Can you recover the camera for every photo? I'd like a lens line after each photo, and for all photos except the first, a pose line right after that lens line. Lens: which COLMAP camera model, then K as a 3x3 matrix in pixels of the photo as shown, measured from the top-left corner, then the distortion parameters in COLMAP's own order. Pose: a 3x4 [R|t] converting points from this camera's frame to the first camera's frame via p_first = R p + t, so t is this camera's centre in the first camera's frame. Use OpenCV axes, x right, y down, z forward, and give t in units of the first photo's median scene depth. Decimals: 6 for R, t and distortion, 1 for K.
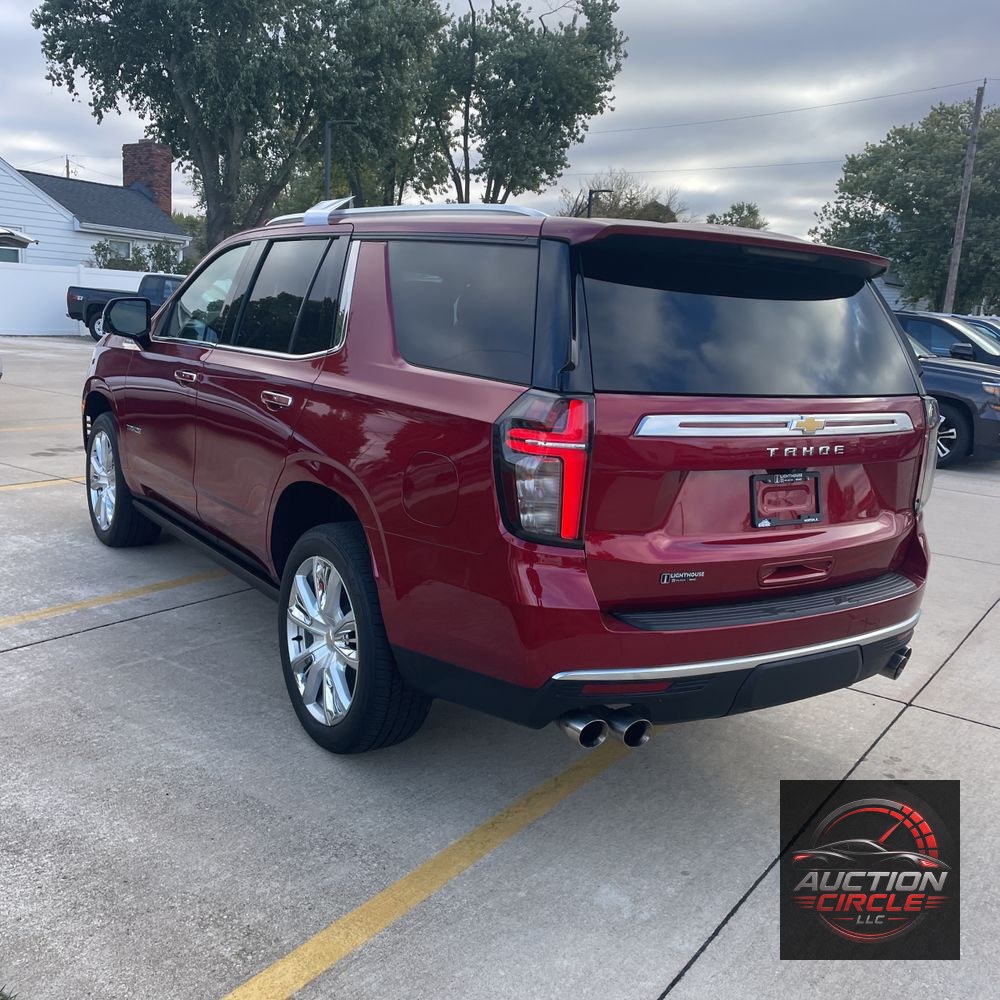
lens RADIAL K [[1009.0, 0, 500.2], [0, 1009.0, 498.7], [0, 0, 1]] dist [0.039366, 0.000000]
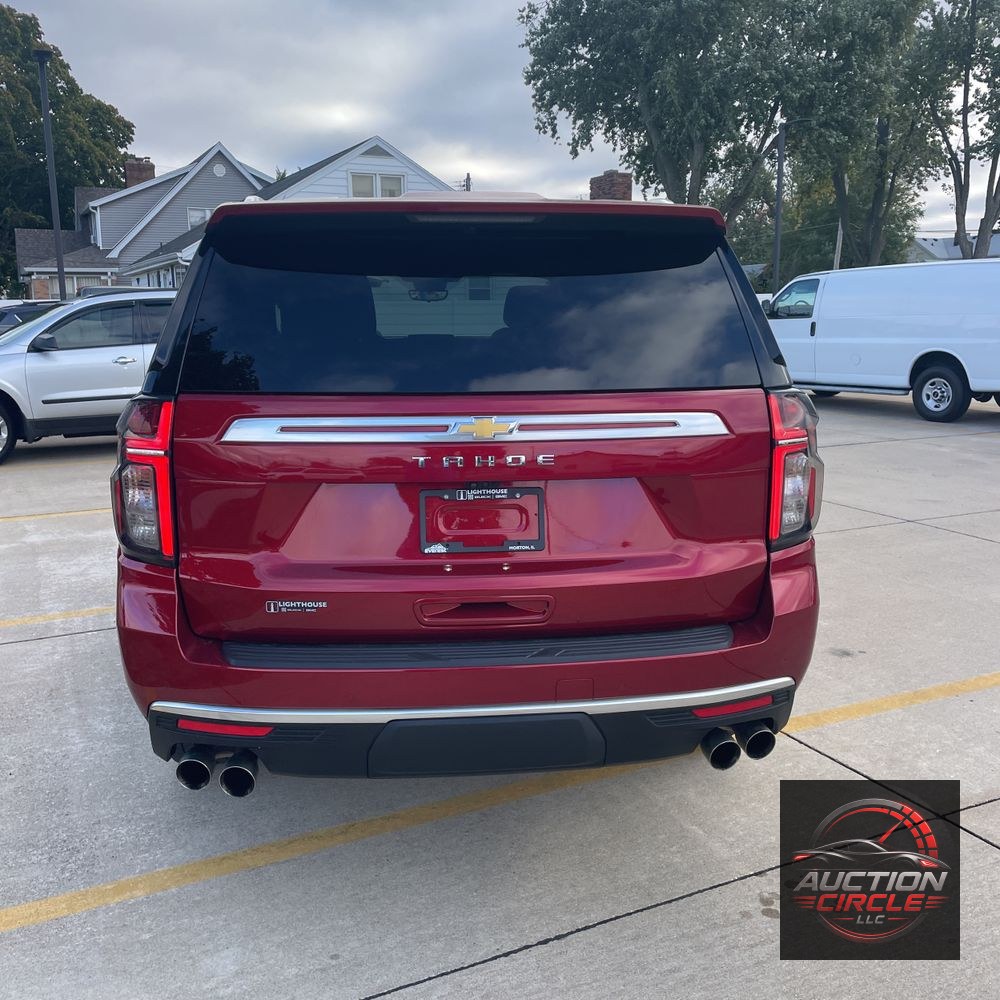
lens RADIAL K [[1009.0, 0, 492.8], [0, 1009.0, 502.8], [0, 0, 1]] dist [0.039366, 0.000000]
pose [[0.879205, 0.022556, -0.475910, 0.049780], [-0.027449, 0.999618, -0.003332, -0.000823], [0.475653, 0.015993, 0.879488, 0.021998]]
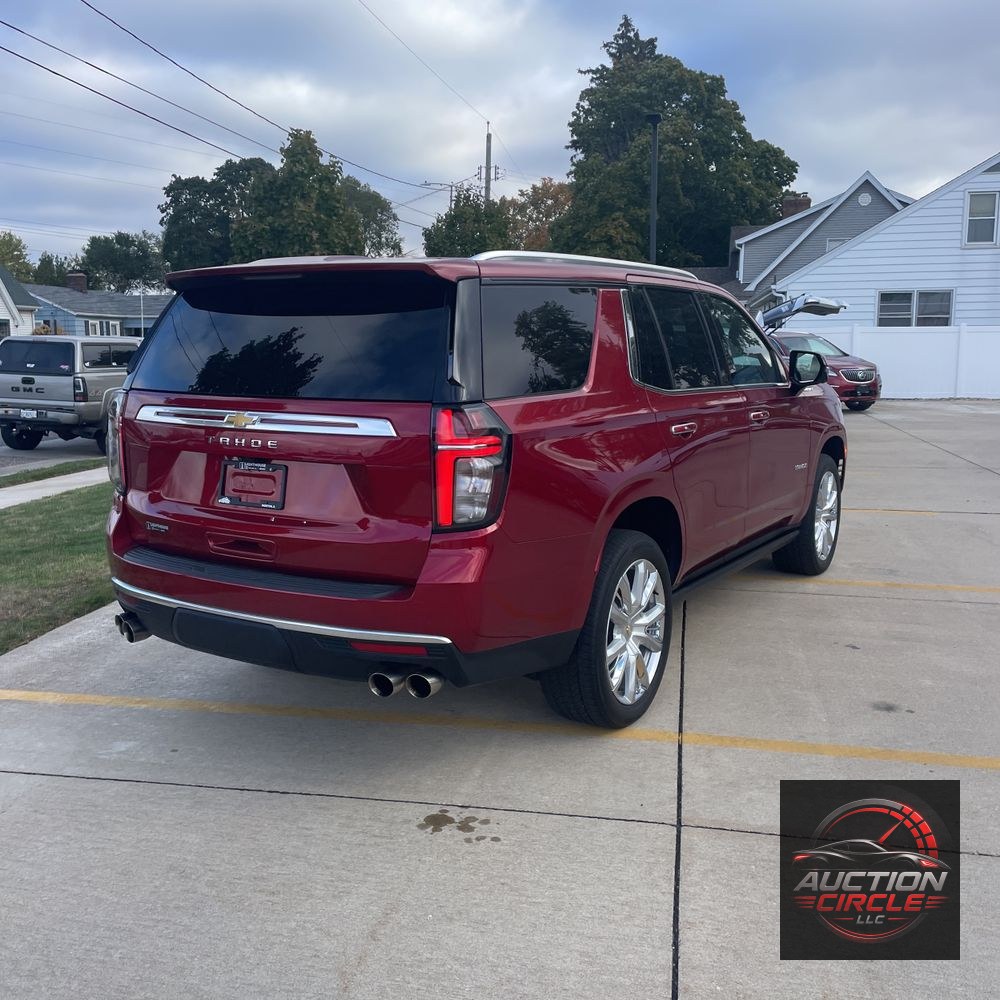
lens RADIAL K [[1005.0, 0, 497.4], [0, 1005.0, 502.9], [0, 0, 1]] dist [0.031727, 0.000000]
pose [[0.413831, 0.082157, -0.906639, 0.107401], [-0.139696, 0.989855, 0.025934, -0.003556], [0.899571, 0.115921, 0.421110, 0.056948]]
